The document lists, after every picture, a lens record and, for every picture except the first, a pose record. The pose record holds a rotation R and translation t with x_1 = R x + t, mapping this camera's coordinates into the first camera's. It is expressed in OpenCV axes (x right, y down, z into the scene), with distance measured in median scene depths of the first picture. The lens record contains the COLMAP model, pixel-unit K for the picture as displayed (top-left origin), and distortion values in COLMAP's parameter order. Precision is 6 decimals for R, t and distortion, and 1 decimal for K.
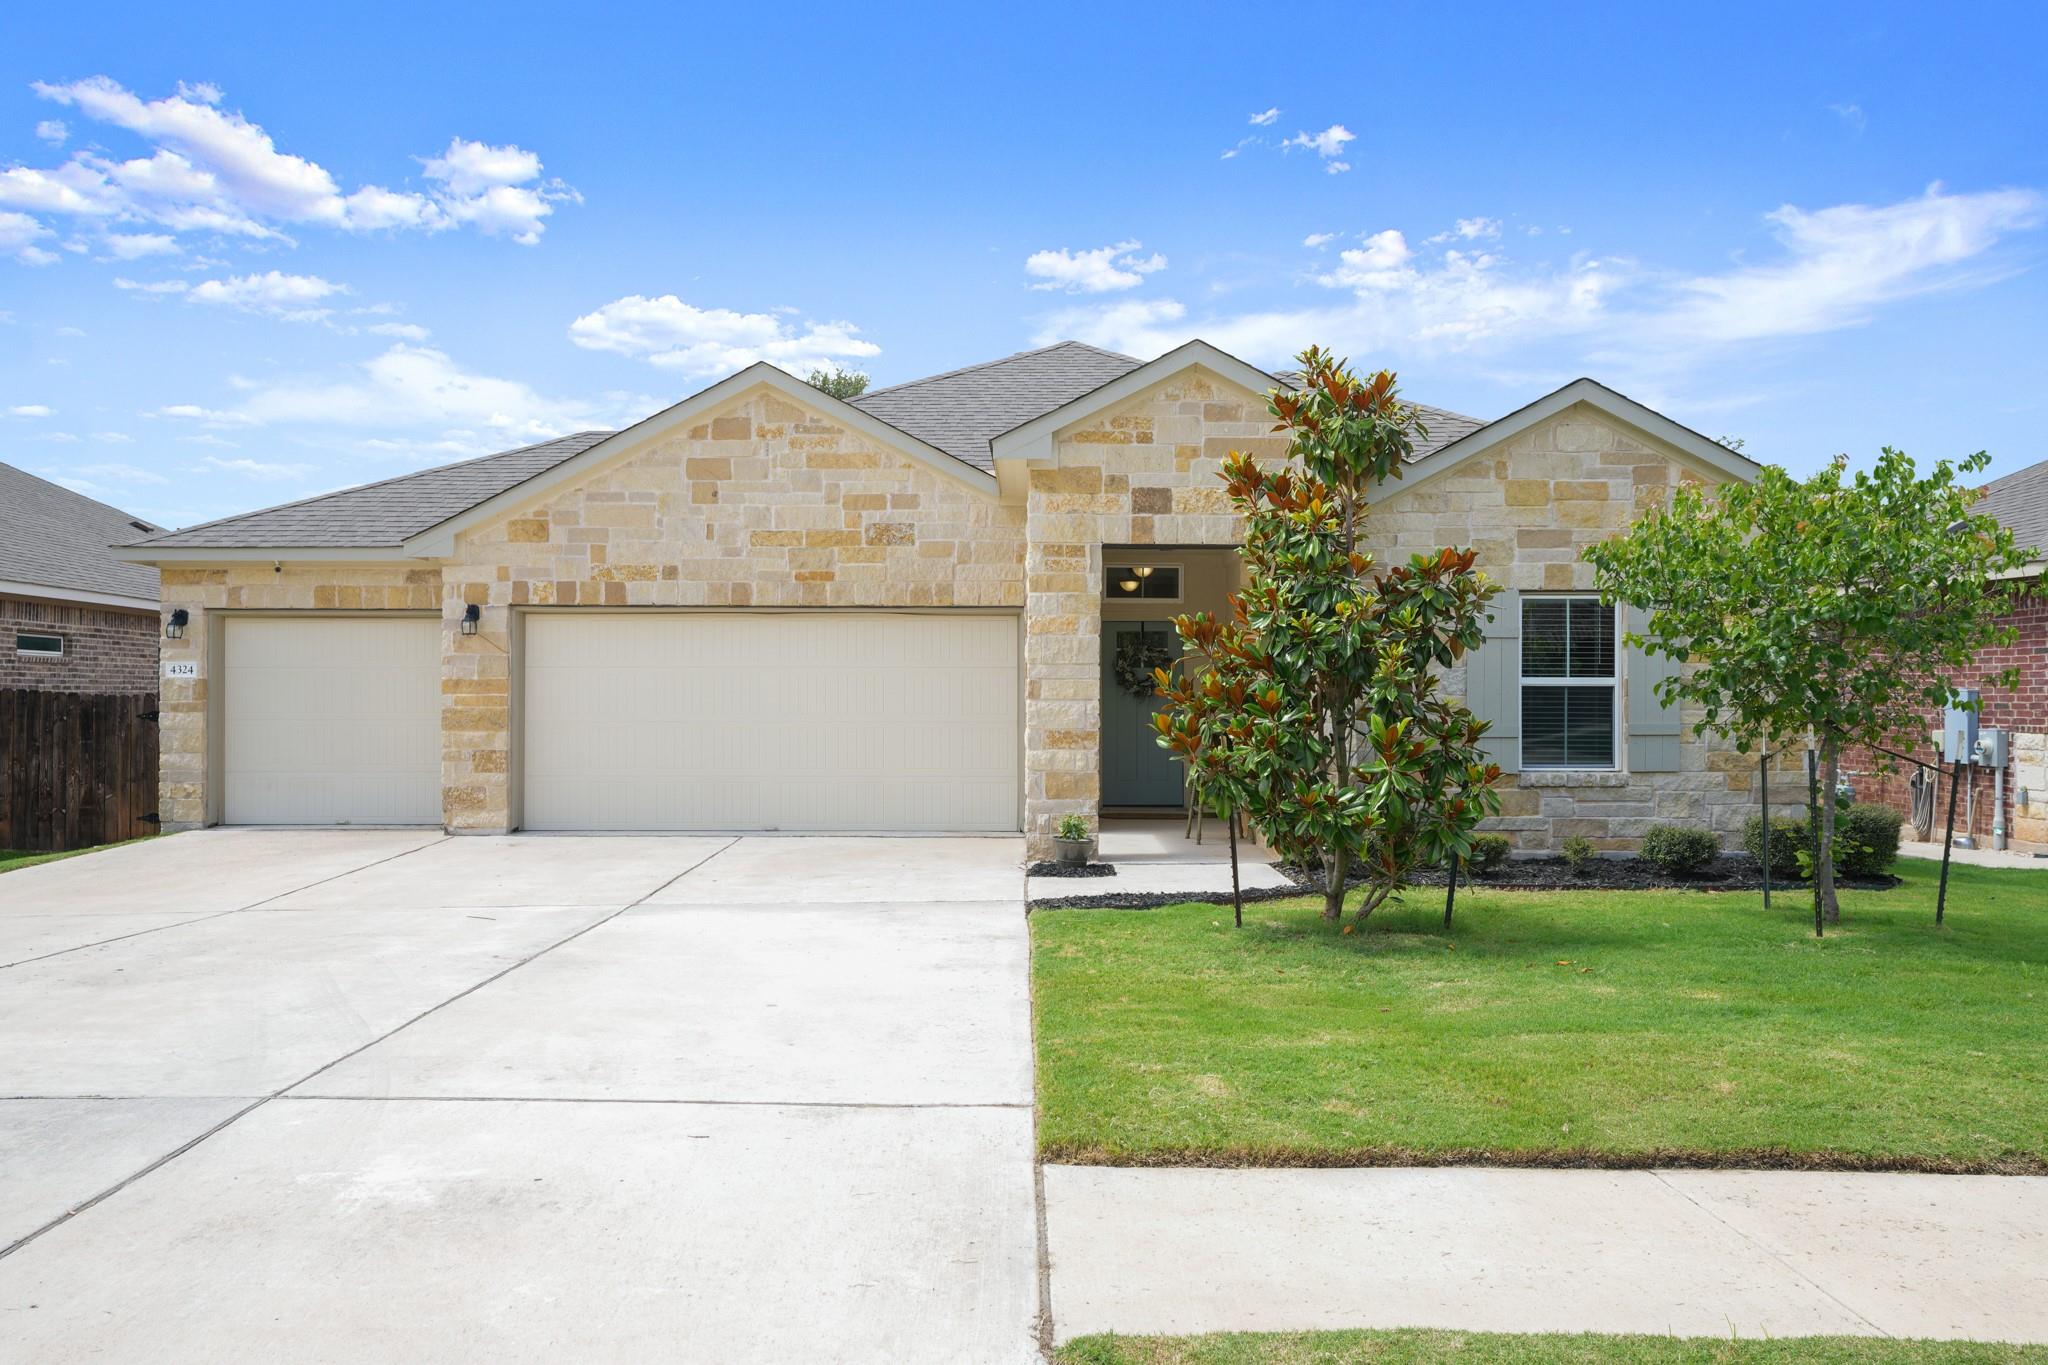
lens RADIAL K [[1537.5, 0, 1026.6], [0, 1537.5, 678.4], [0, 0, 1]] dist [0.007146, -0.000090]
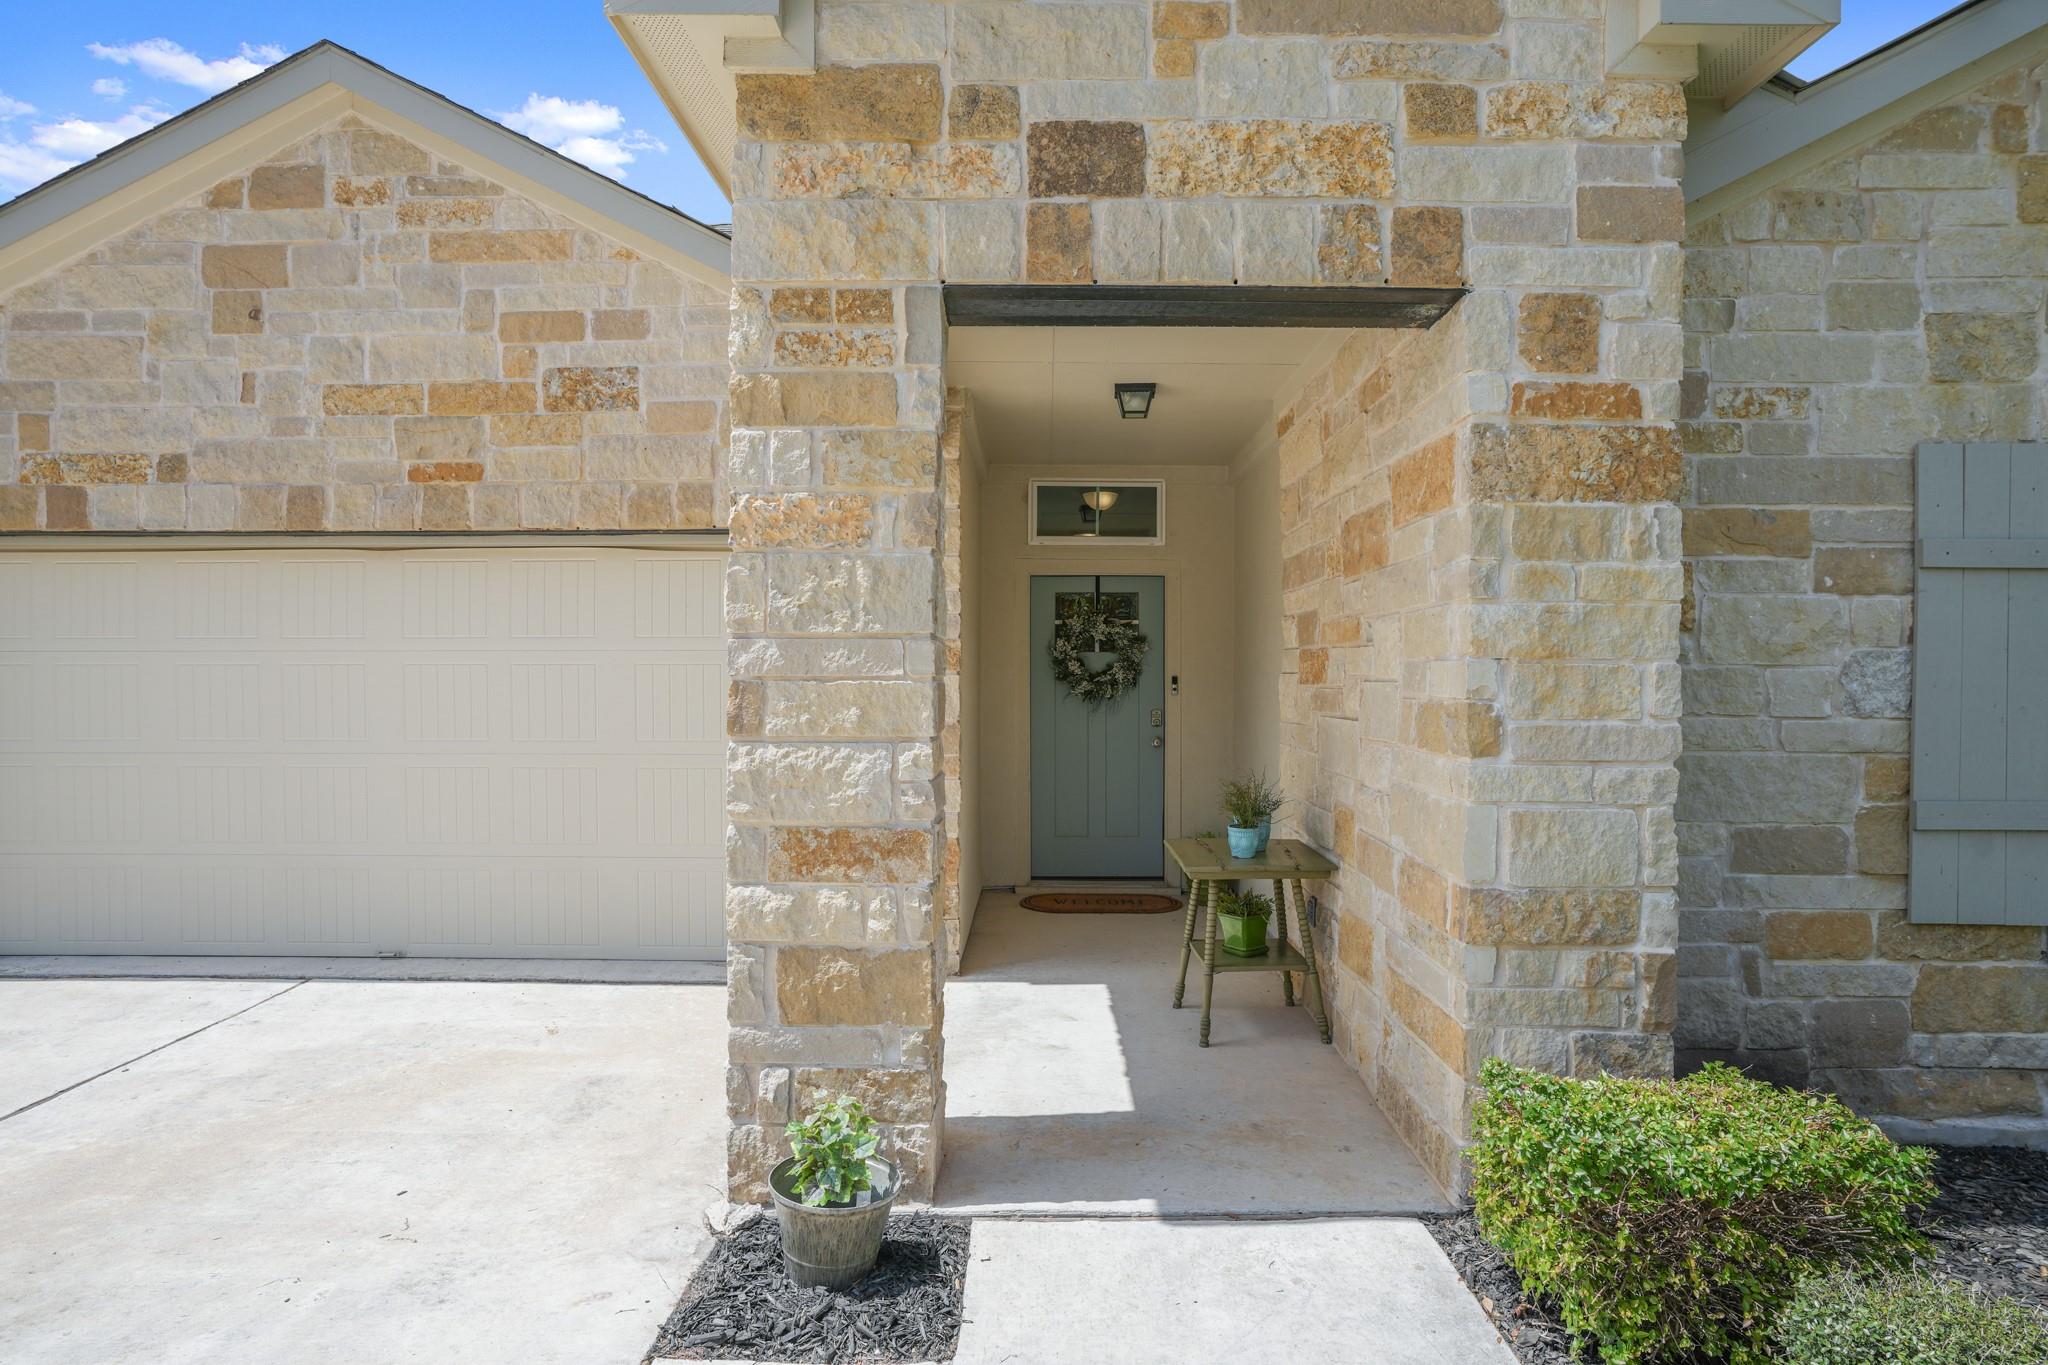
lens RADIAL K [[1118.0, 0, 1019.2], [0, 1118.0, 680.1], [0, 0, 1]] dist [-0.008536, -0.000429]
pose [[0.999811, -0.000889, -0.019427, 0.059921], [0.001169, 0.999895, 0.014443, -0.002641], [0.019412, -0.014463, 0.999707, 0.631842]]
